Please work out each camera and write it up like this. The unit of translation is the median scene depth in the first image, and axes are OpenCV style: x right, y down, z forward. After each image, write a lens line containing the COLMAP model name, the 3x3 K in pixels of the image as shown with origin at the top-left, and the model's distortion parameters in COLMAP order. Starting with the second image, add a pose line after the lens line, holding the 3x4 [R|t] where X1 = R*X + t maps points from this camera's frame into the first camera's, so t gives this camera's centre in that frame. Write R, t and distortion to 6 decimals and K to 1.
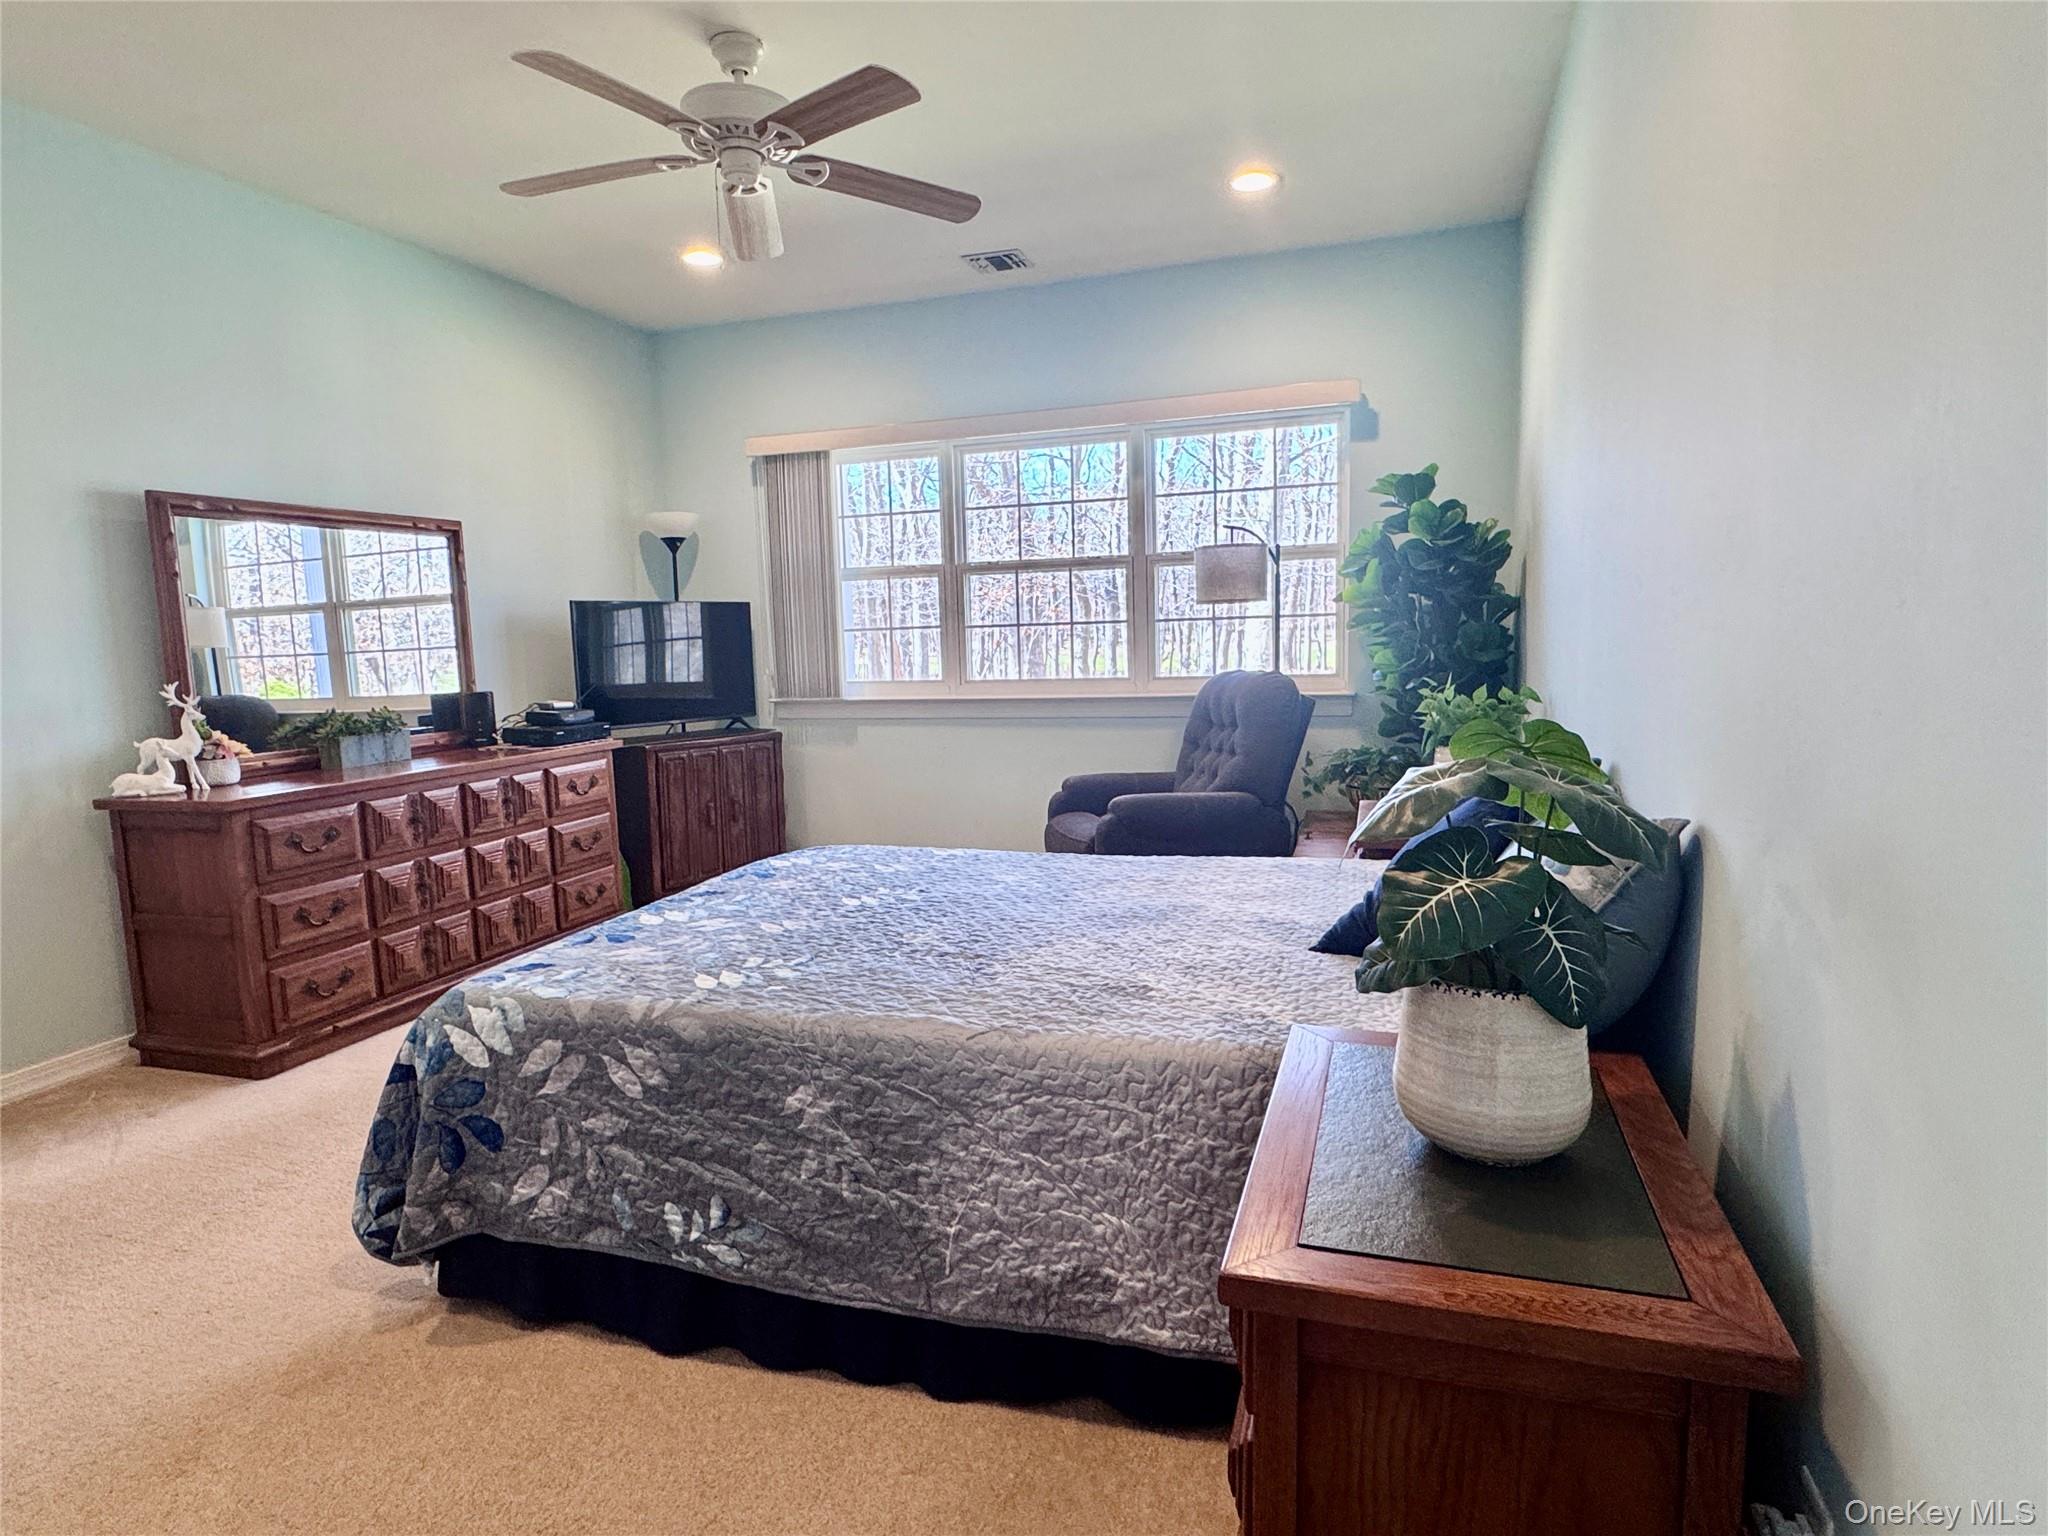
lens RADIAL K [[1138.3, 0, 1020.2], [0, 1138.3, 768.6], [0, 0, 1]] dist [-0.001213, -0.000772]
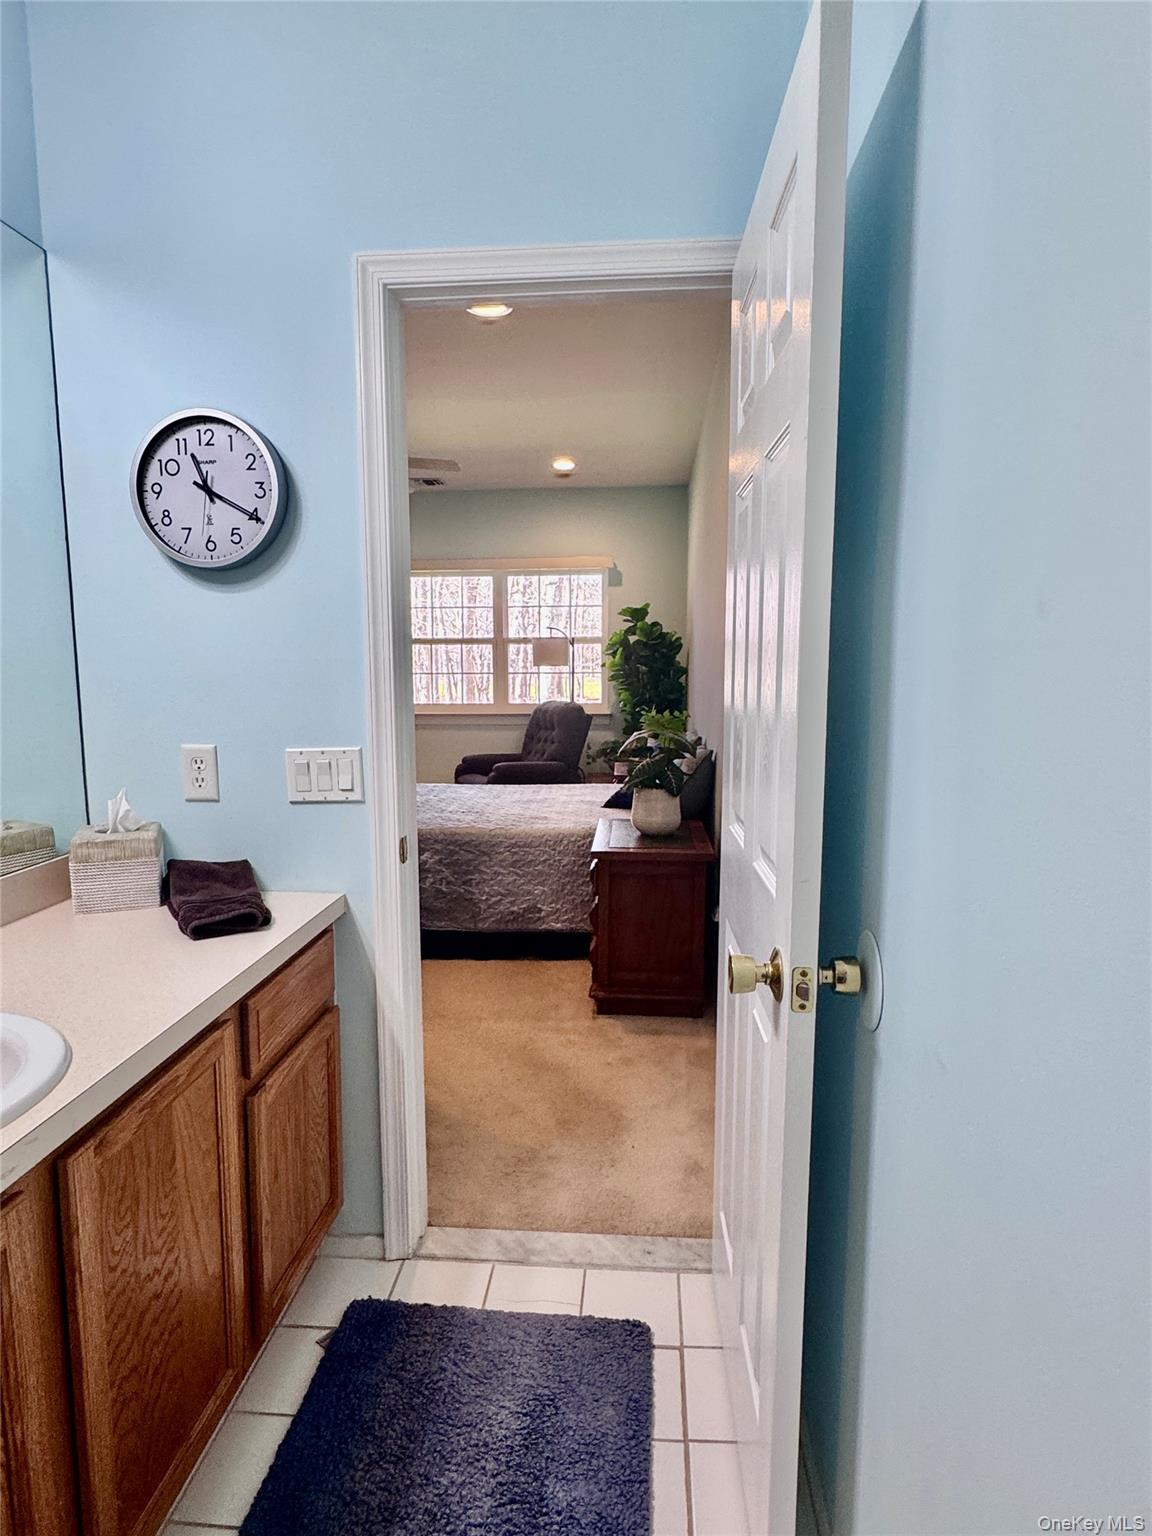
lens RADIAL K [[853.8, 0, 575.9], [0, 853.8, 768.3], [0, 0, 1]] dist [-0.001213, -0.000772]
pose [[0.967462, -0.004217, 0.252980, -0.156593], [0.004787, 0.999987, -0.001636, 0.035478], [-0.252970, 0.002794, 0.967470, -0.468658]]
